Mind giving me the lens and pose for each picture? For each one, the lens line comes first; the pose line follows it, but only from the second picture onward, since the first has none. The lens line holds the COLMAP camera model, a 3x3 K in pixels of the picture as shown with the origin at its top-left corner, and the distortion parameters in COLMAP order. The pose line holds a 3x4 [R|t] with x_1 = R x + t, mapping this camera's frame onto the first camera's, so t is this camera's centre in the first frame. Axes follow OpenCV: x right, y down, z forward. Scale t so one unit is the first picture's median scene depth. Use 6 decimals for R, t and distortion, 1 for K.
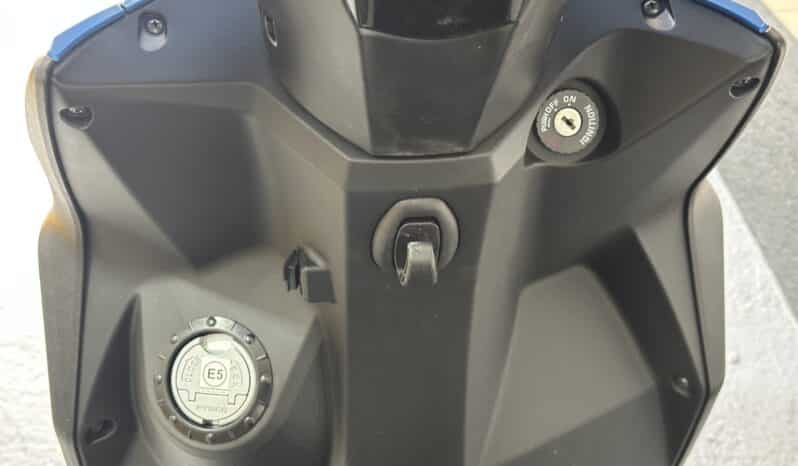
lens RADIAL K [[1172.0, 0, 403.9], [0, 1172.0, 236.8], [0, 0, 1]] dist [0.145948, 0.000000]
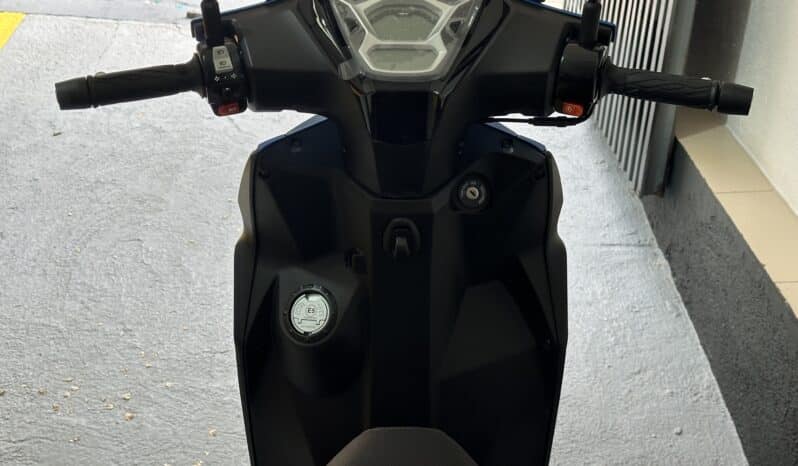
lens RADIAL K [[1172.0, 0, 397.1], [0, 1172.0, 231.2], [0, 0, 1]] dist [0.145948, 0.000000]
pose [[0.993985, 0.035838, -0.103488, 0.221696], [-0.054454, 0.981586, -0.183095, 0.378168], [0.095020, 0.187629, 0.977633, -1.153658]]
